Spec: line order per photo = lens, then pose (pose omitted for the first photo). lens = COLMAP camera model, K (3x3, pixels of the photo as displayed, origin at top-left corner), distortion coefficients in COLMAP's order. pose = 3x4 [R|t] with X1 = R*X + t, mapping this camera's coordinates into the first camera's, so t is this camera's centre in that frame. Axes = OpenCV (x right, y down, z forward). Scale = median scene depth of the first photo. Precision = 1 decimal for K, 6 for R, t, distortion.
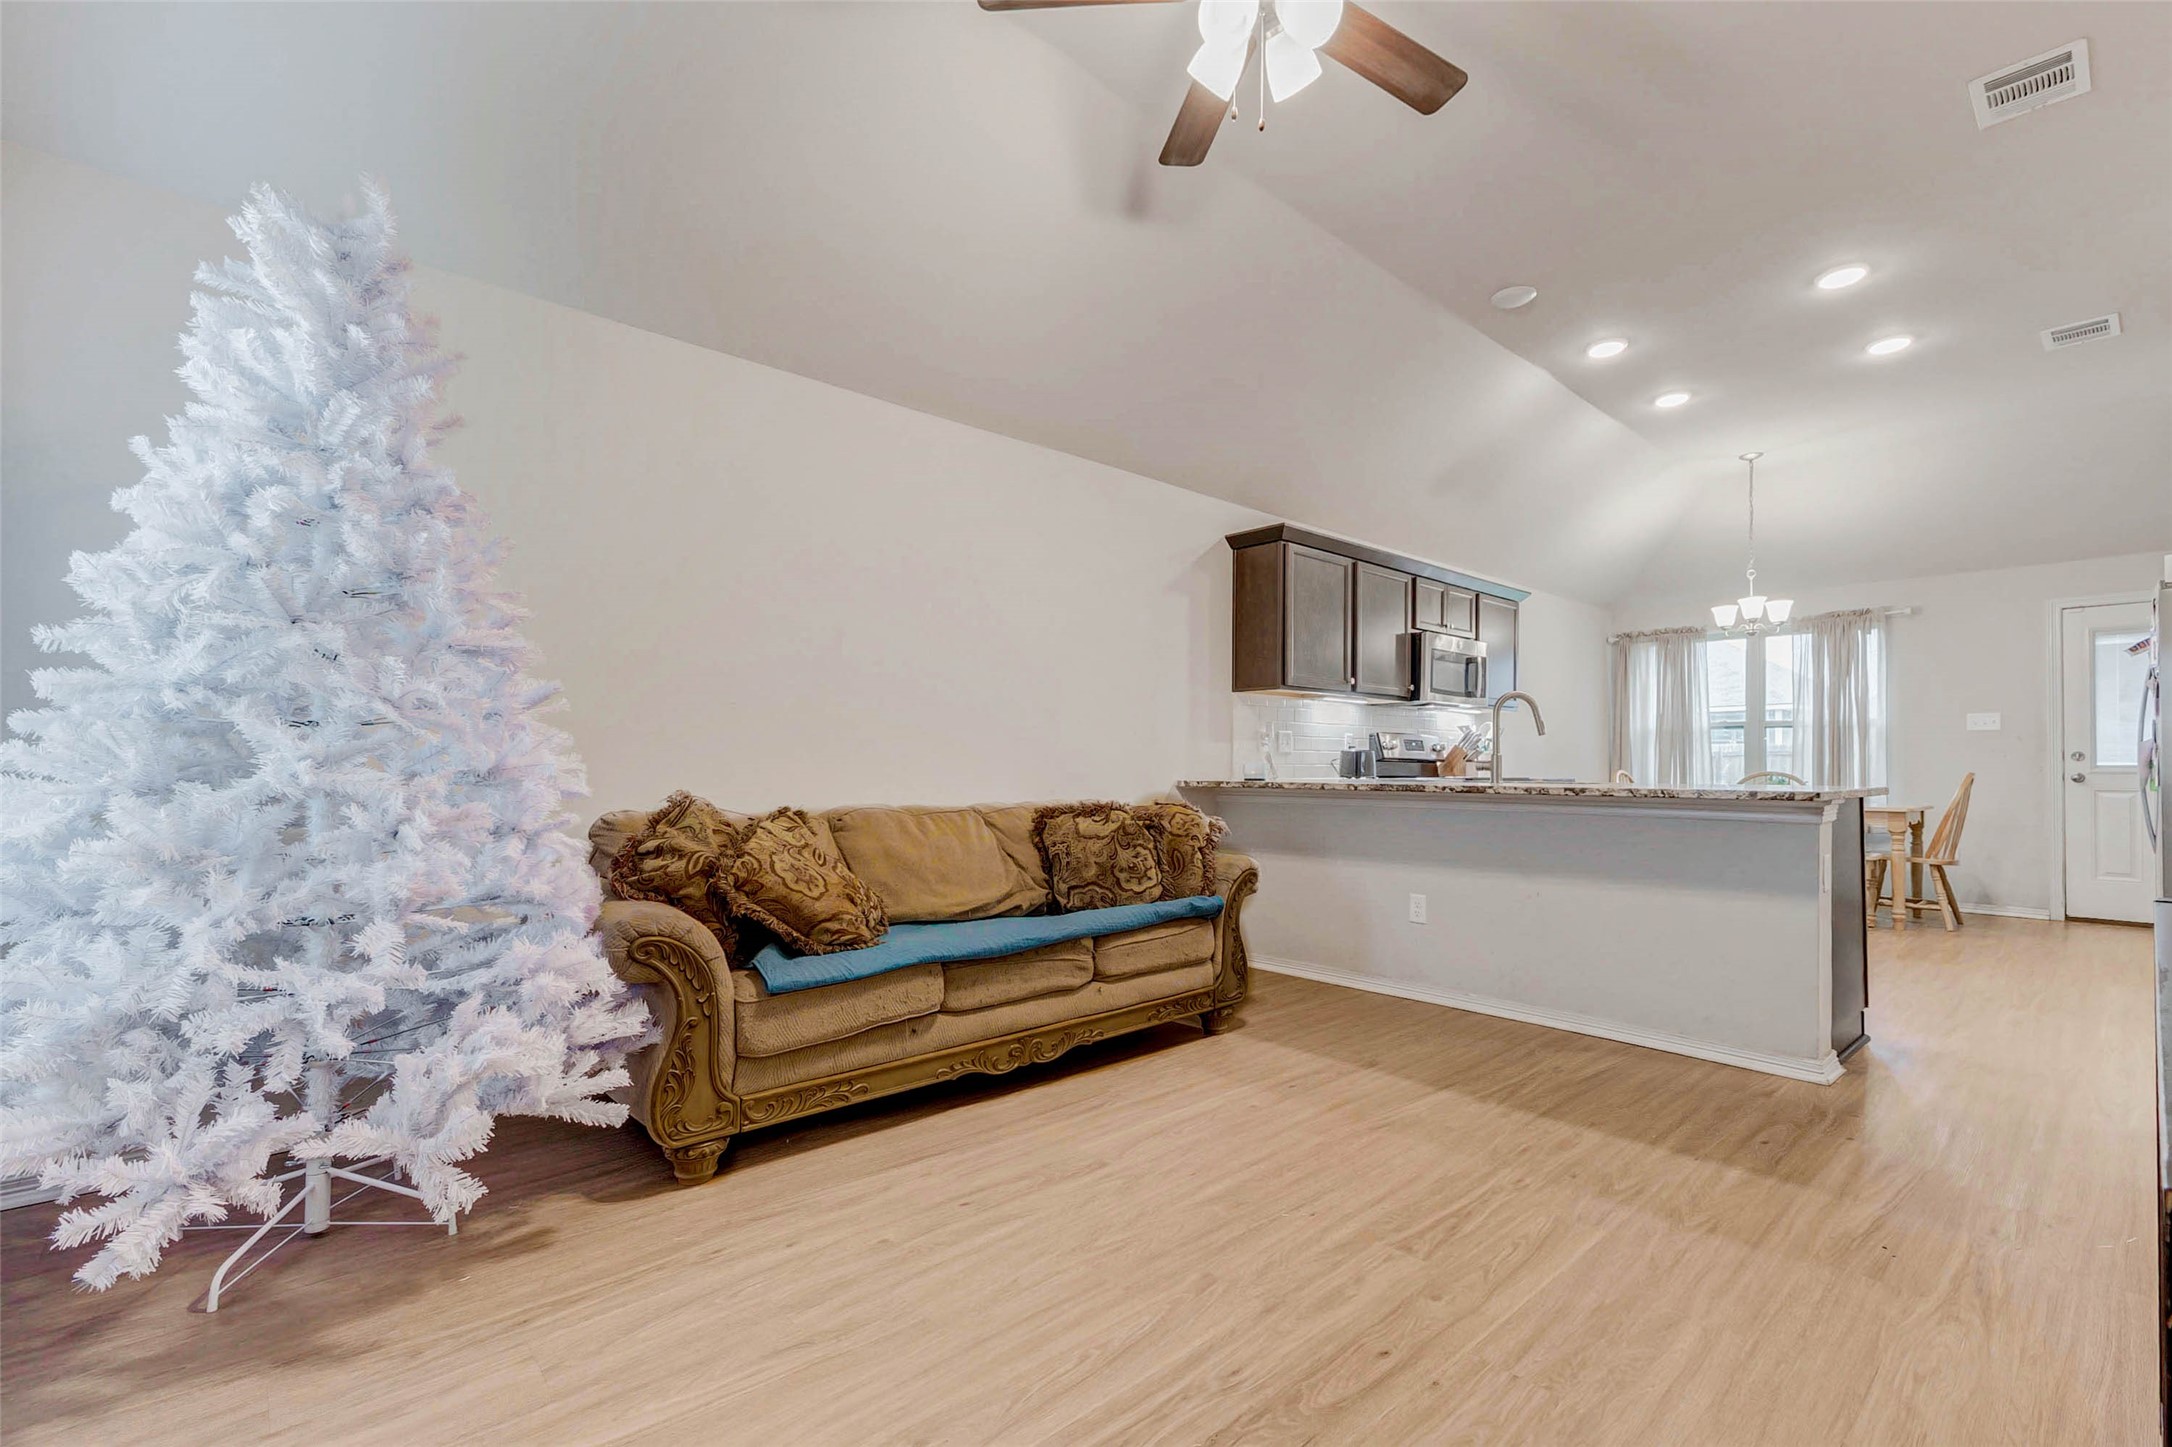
lens RADIAL K [[944.4, 0, 1079.2], [0, 944.4, 762.9], [0, 0, 1]] dist [0.016026, 0.000252]
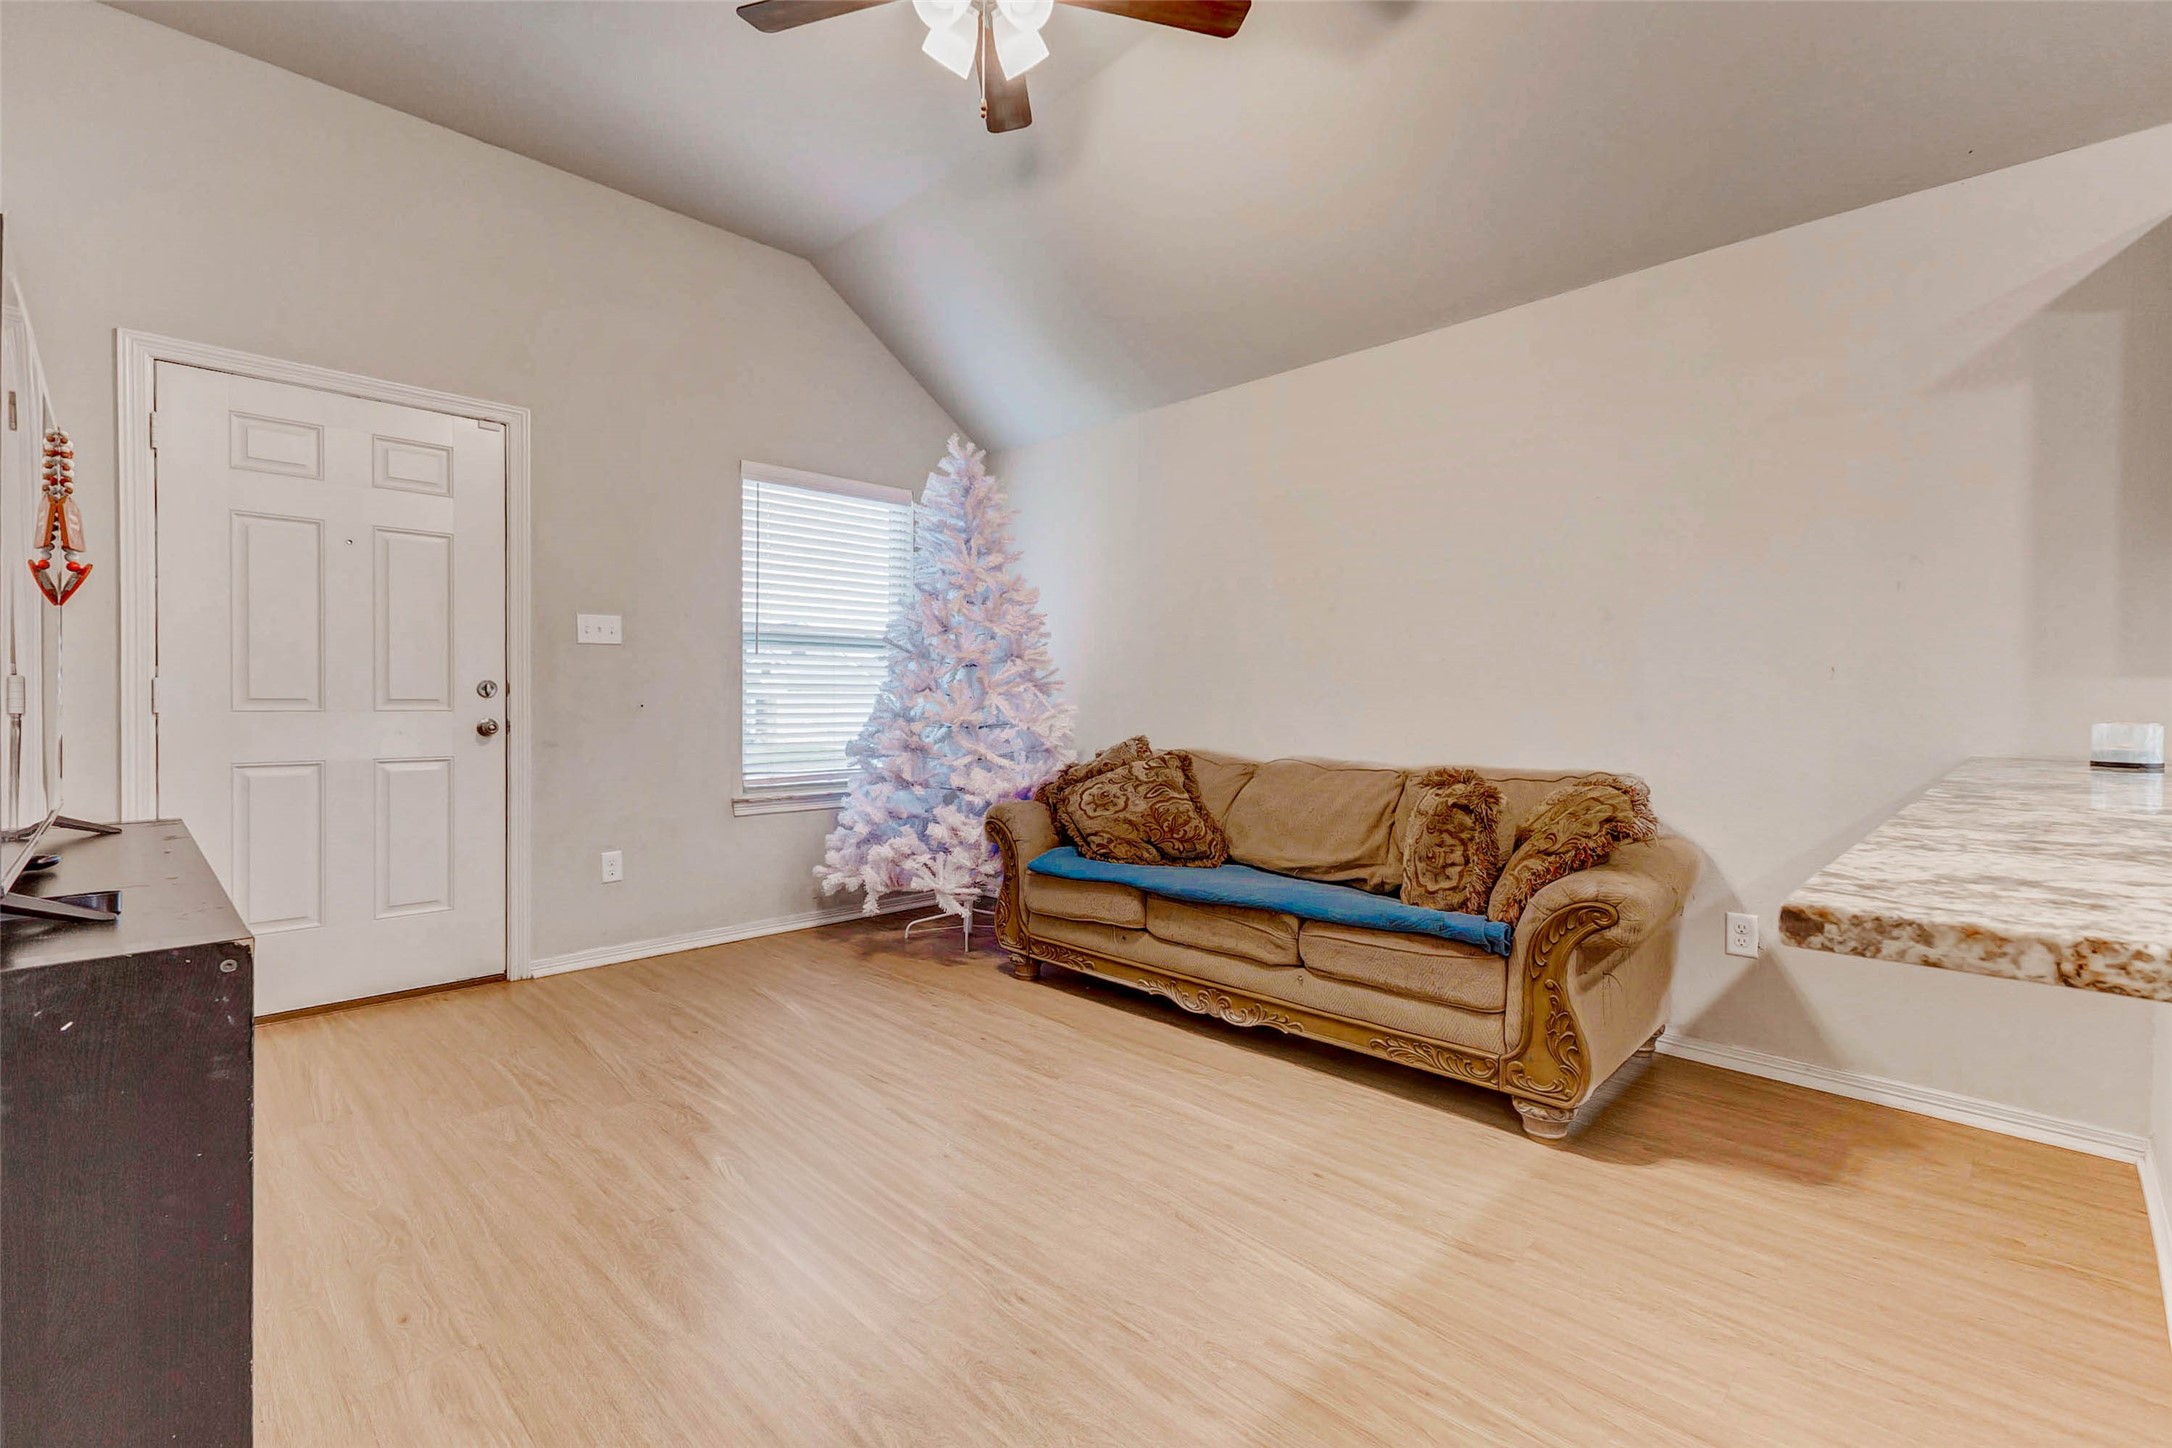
lens RADIAL K [[942.2, 0, 1086.0], [0, 942.2, 724.0], [0, 0, 1]] dist [0.008559, -0.000267]
pose [[0.065302, 0.014981, -0.997753, 0.843503], [-0.001298, 0.999888, 0.014928, -0.008546], [0.997865, 0.000320, 0.065314, 0.714618]]
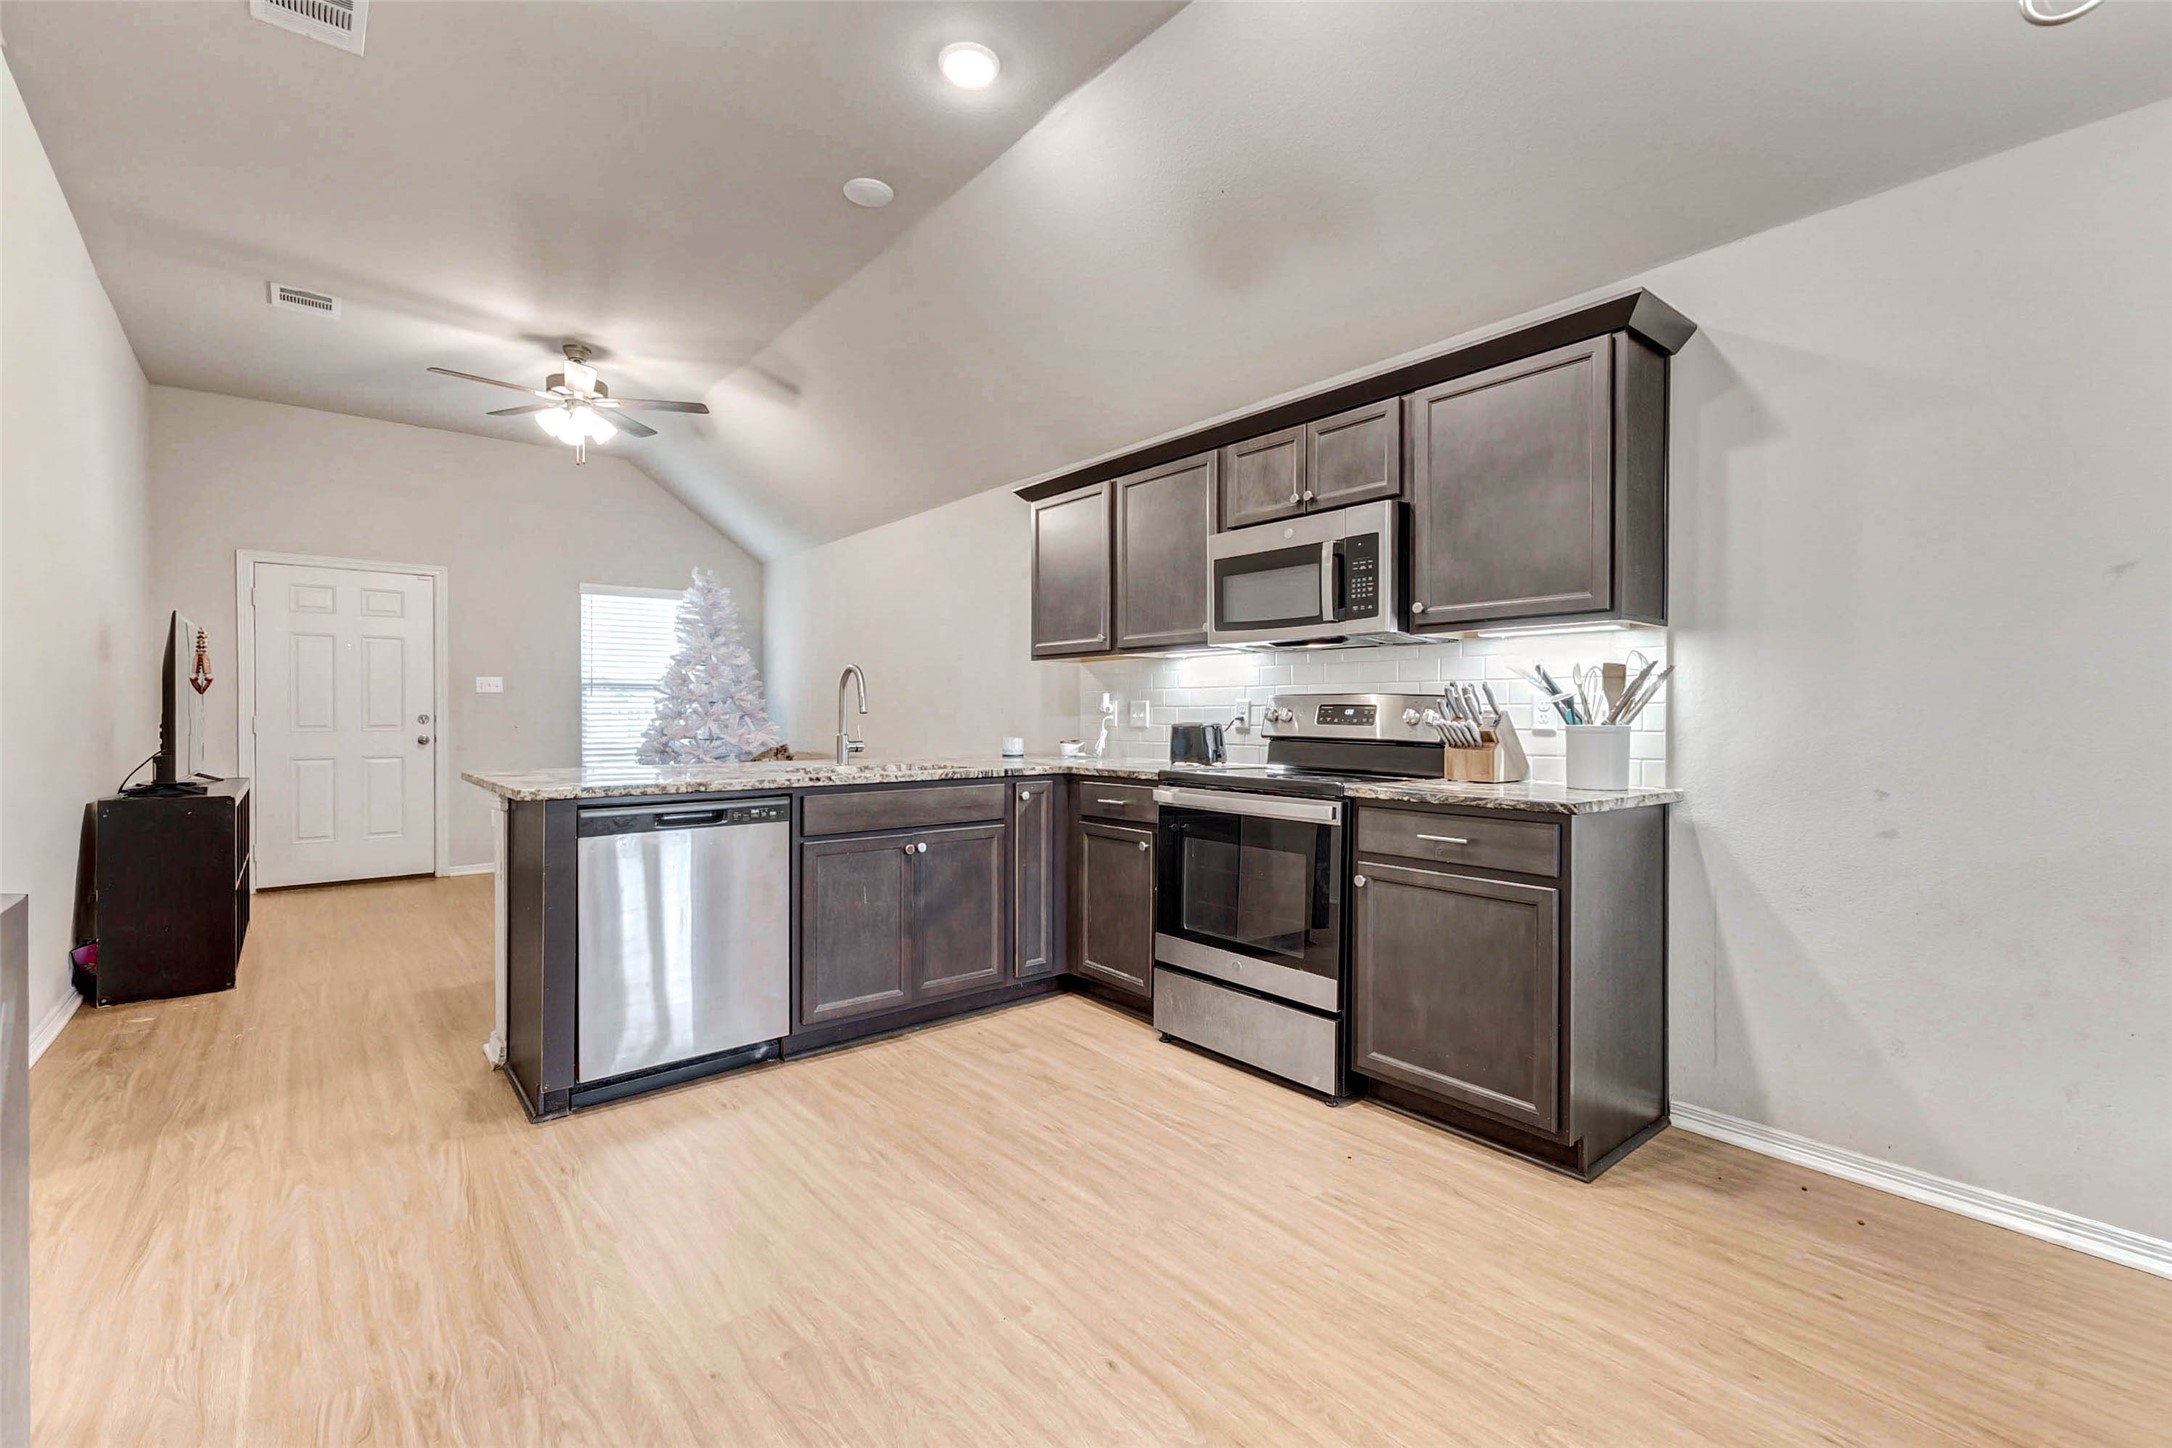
lens RADIAL K [[934.5, 0, 1086.0], [0, 934.5, 724.0], [0, 0, 1]] dist [0.007888, 0.000240]
pose [[-0.036162, 0.008652, -0.999309, 1.683278], [0.004122, 0.999955, 0.008508, -0.032881], [0.999337, -0.003812, -0.036196, 1.604925]]
